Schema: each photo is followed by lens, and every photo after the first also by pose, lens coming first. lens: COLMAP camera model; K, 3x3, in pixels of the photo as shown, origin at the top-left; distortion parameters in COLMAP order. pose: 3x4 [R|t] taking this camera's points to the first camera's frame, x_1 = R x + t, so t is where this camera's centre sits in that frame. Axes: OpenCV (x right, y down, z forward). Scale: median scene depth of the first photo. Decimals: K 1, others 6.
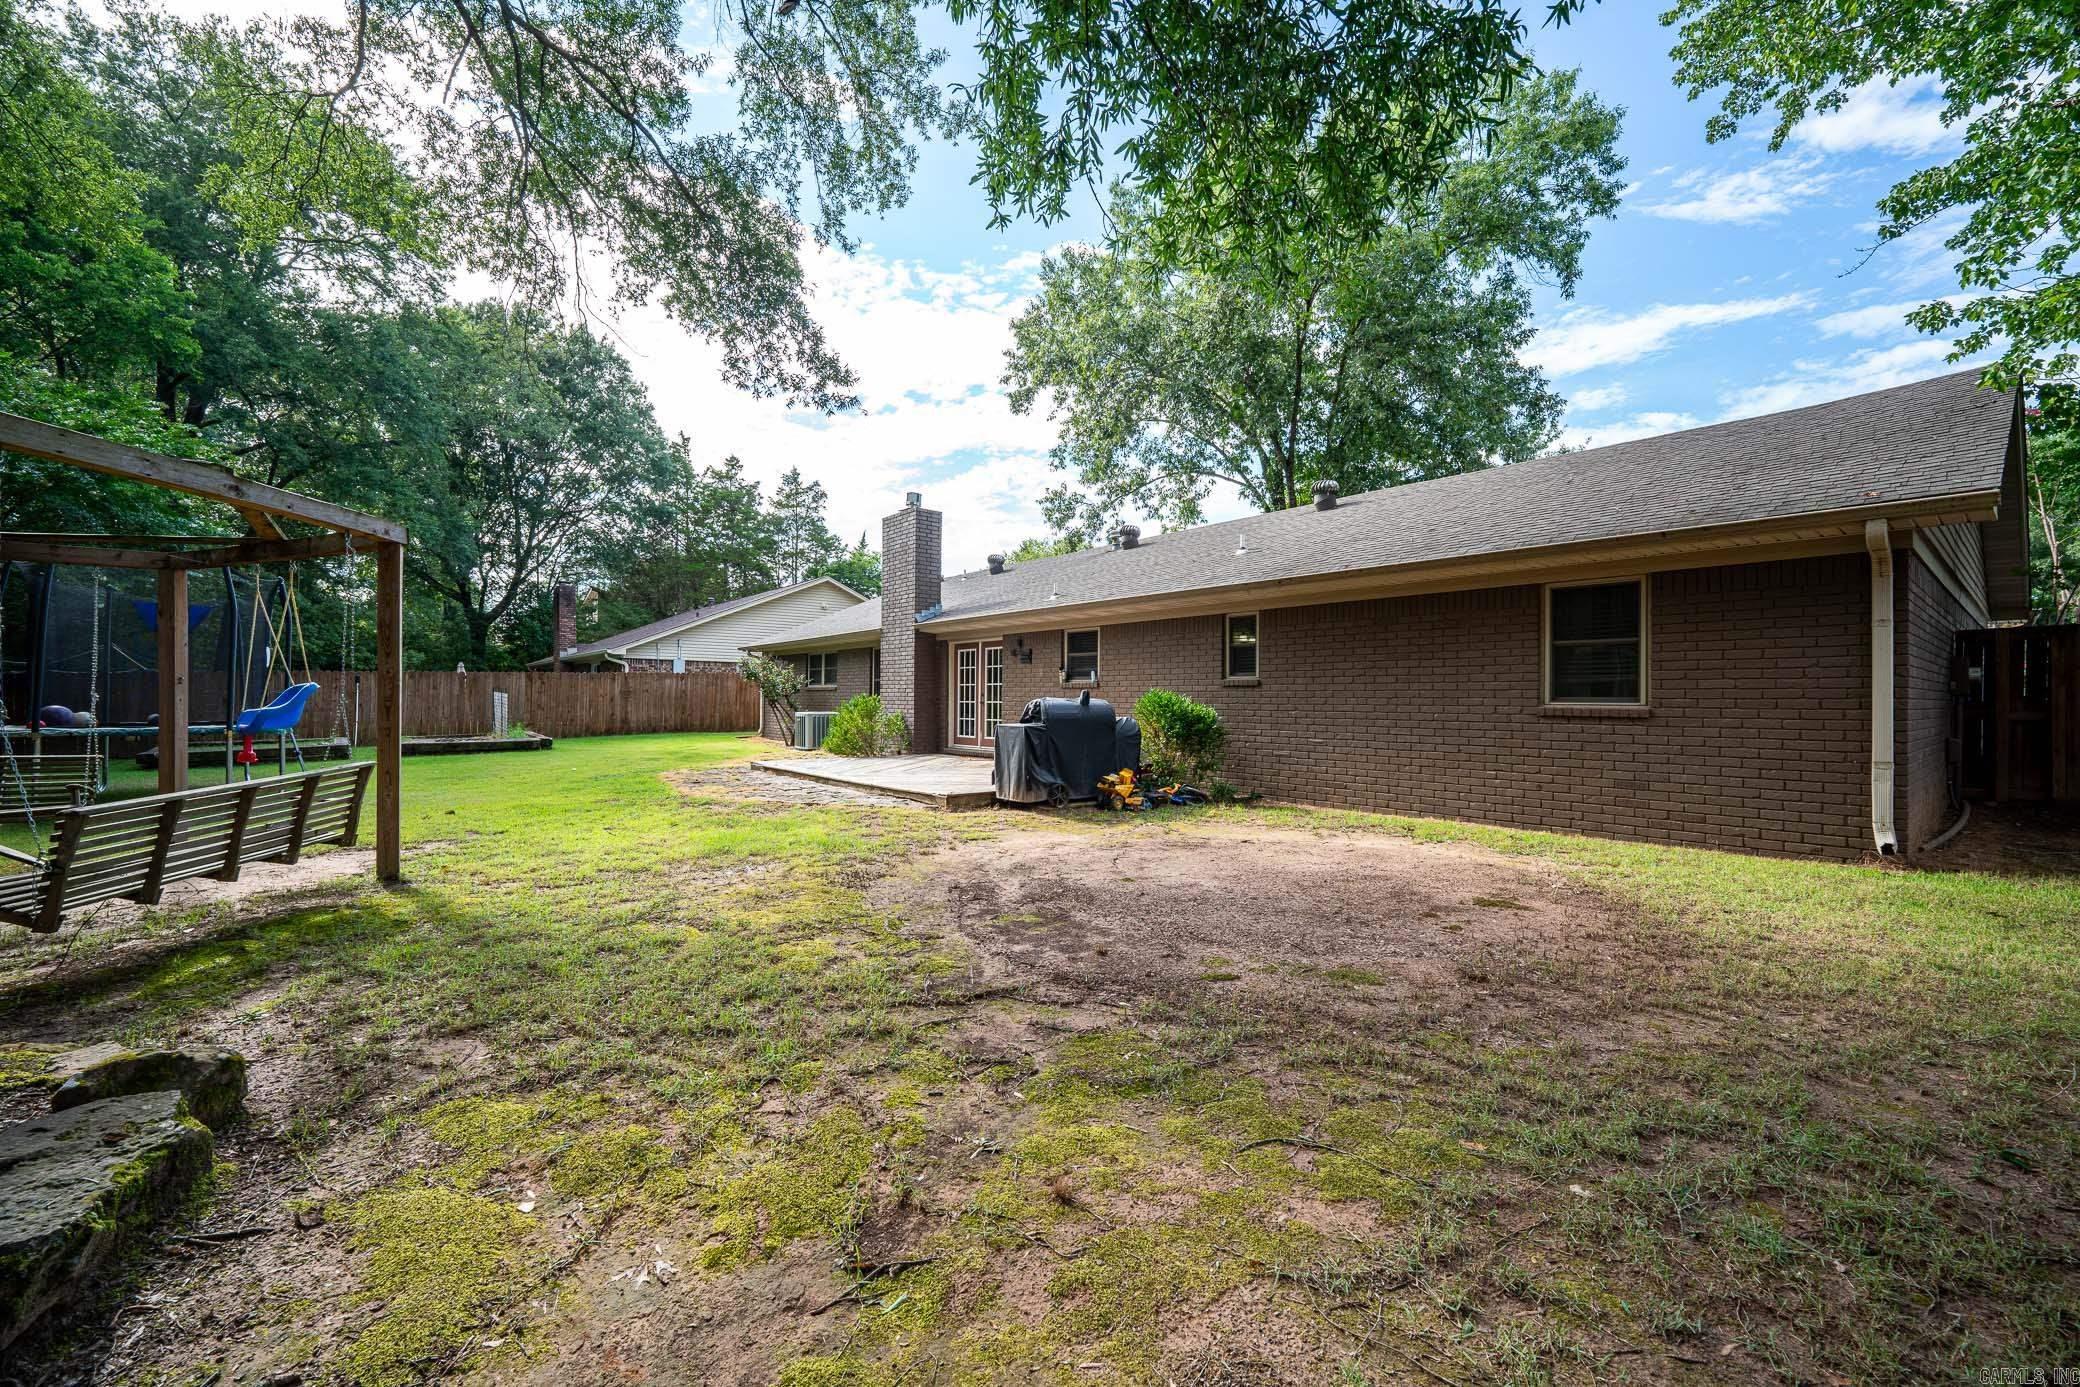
lens RADIAL K [[855.8, 0, 1040.4], [0, 855.8, 687.7], [0, 0, 1]] dist [0.000517, -0.000104]
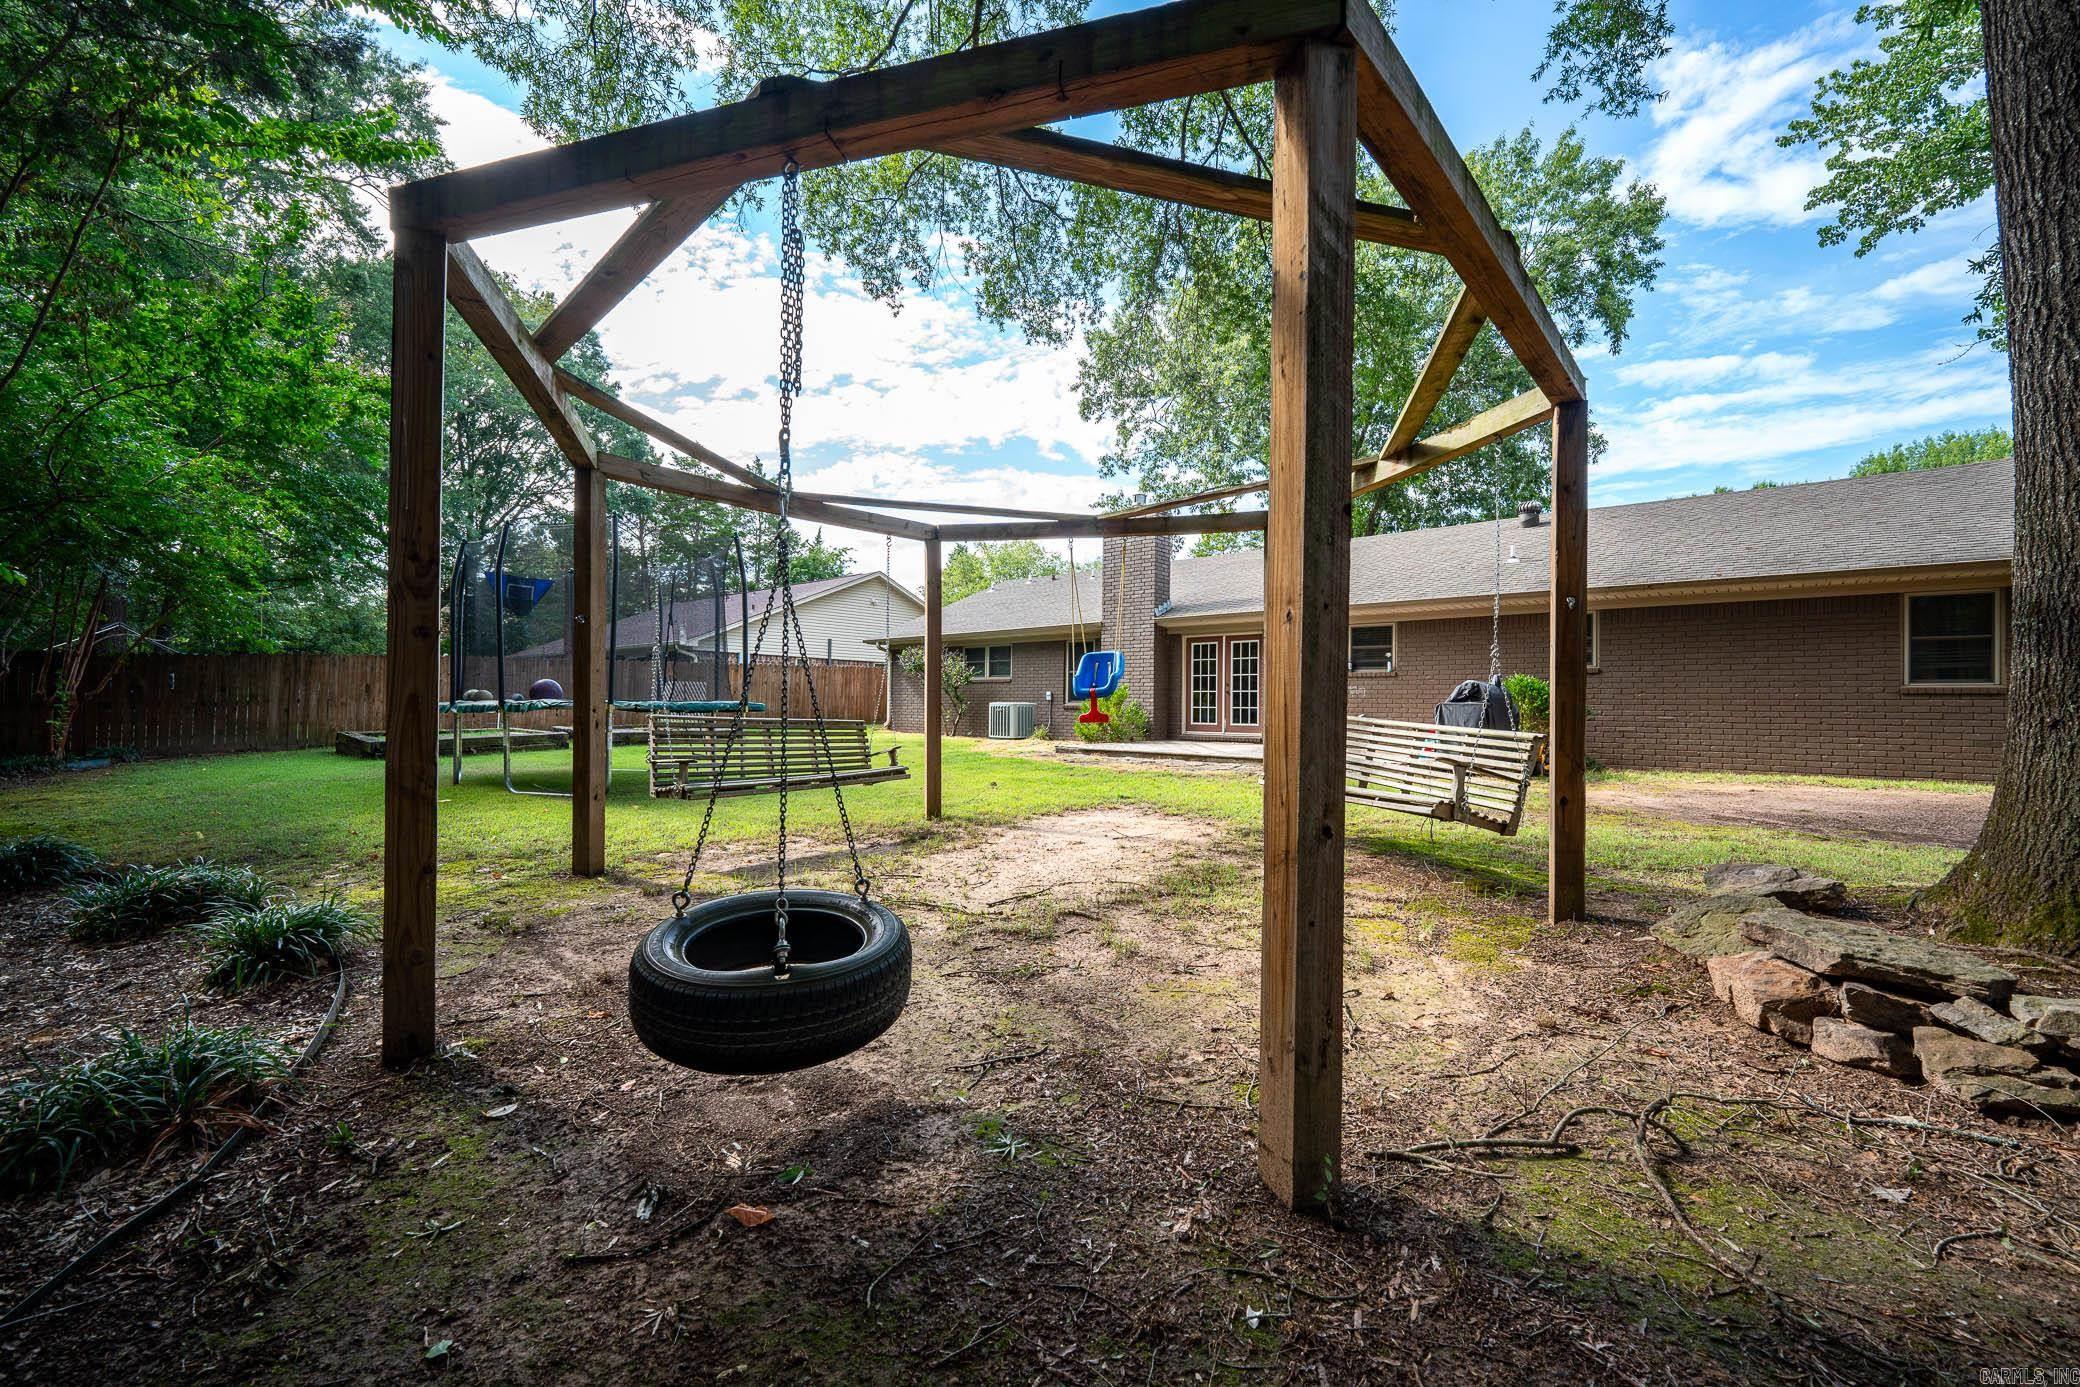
lens RADIAL K [[855.8, 0, 1037.2], [0, 855.8, 694.3], [0, 0, 1]] dist [0.000517, -0.000104]
pose [[0.983797, 0.004939, 0.179220, -0.499470], [-0.005389, 0.999983, 0.002025, 0.019896], [-0.179207, -0.002958, 0.983807, -0.025511]]
